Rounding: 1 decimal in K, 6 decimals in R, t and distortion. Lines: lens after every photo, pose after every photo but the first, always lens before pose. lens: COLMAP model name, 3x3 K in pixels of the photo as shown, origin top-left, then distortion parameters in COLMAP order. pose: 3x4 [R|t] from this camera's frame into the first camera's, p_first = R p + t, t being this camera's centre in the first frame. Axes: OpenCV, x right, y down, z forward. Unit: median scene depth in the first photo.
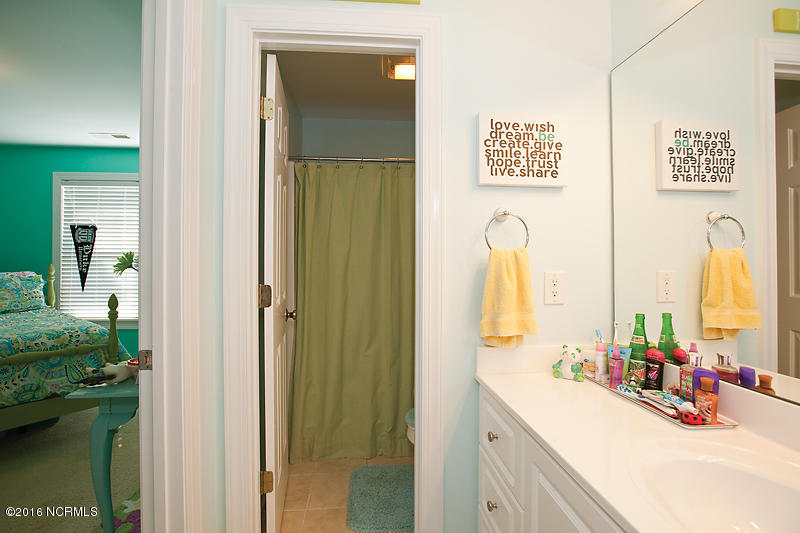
lens RADIAL K [[369.2, 0, 398.1], [0, 369.2, 264.2], [0, 0, 1]] dist [-0.002583, -0.000307]
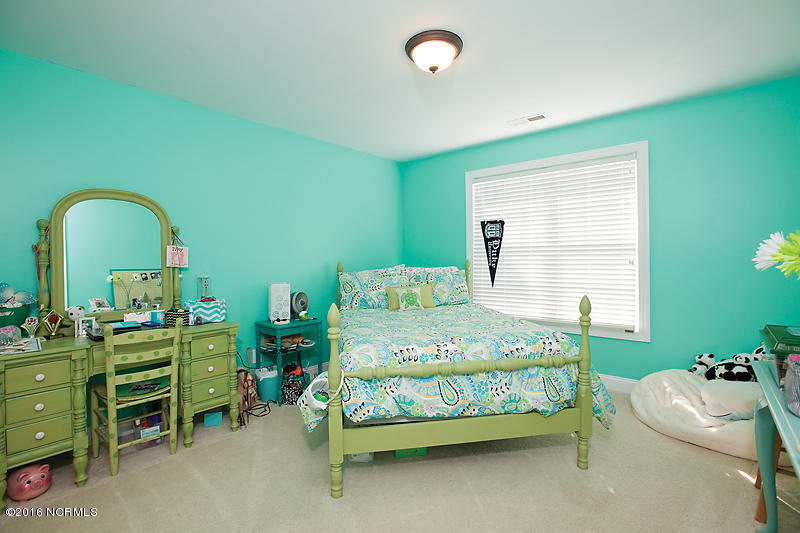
lens RADIAL K [[369.2, 0, 398.9], [0, 369.2, 267.2], [0, 0, 1]] dist [-0.002583, -0.000307]
pose [[0.724897, 0.006509, -0.688826, -0.348208], [0.009816, 0.999756, 0.019777, -0.001448], [0.688787, -0.021098, 0.724657, 0.097029]]
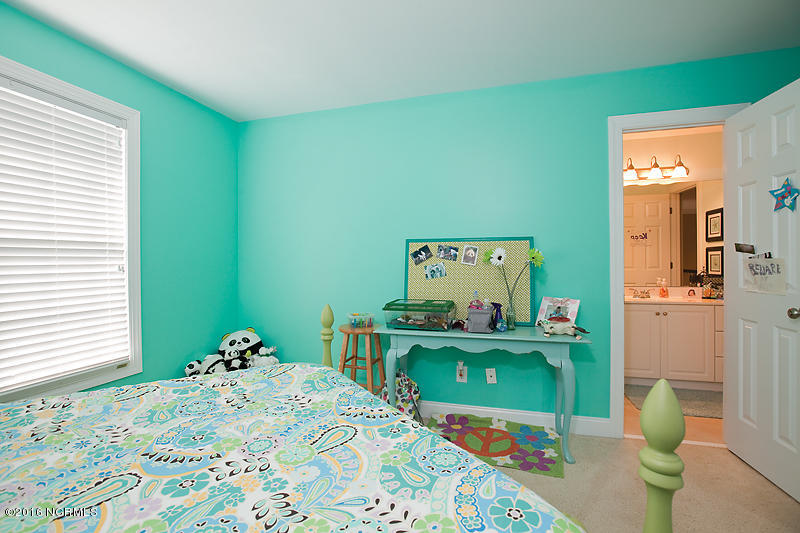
lens RADIAL K [[369.2, 0, 398.9], [0, 369.2, 260.8], [0, 0, 1]] dist [-0.002583, -0.000307]
pose [[0.339705, 0.001290, 0.940531, -0.714402], [-0.004109, 0.999992, 0.000112, -0.004224], [-0.940523, -0.003903, 0.339708, 0.302226]]
